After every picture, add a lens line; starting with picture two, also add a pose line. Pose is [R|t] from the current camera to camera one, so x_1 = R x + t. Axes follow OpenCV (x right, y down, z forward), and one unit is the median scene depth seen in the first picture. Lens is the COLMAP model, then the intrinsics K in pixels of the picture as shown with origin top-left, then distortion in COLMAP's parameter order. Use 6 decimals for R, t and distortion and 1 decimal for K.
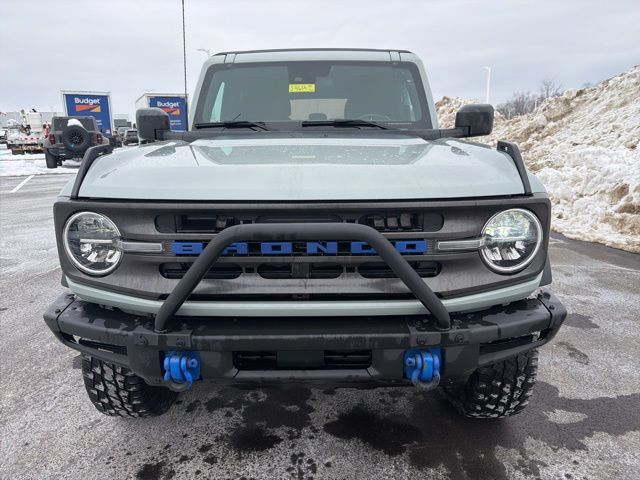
lens RADIAL K [[463.3, 0, 345.9], [0, 463.3, 245.6], [0, 0, 1]] dist [0.019977, -0.027561]
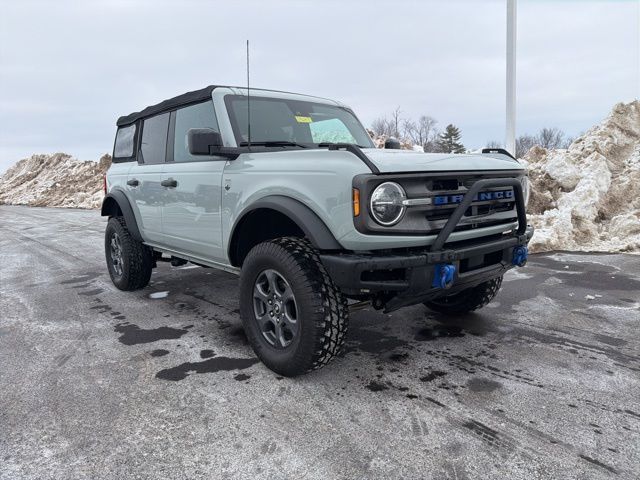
lens RADIAL K [[463.3, 0, 318.8], [0, 463.3, 240.7], [0, 0, 1]] dist [0.019977, -0.027561]
pose [[0.747659, -0.098917, 0.656674, -1.347032], [0.185249, 0.980657, -0.063196, 0.130752], [-0.637721, 0.168898, 0.751522, 0.042007]]
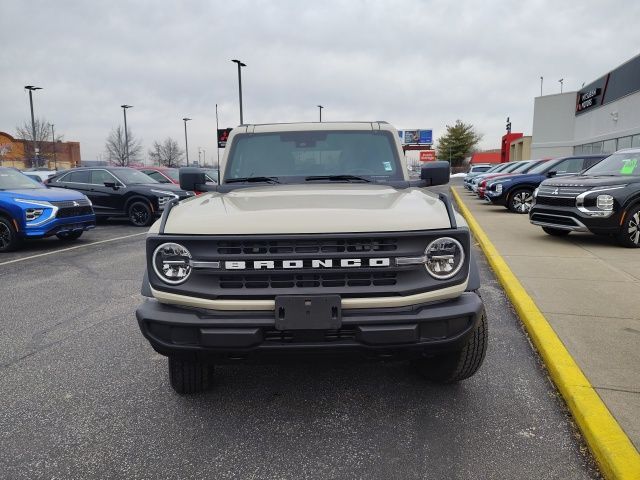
lens RADIAL K [[463.3, 0, 337.0], [0, 463.3, 237.1], [0, 0, 1]] dist [0.019977, -0.027561]
pose [[0.999862, -0.011502, -0.011969, 0.012861], [0.010237, 0.994851, -0.100834, 0.054832], [0.013067, 0.100698, 0.994831, -0.412241]]
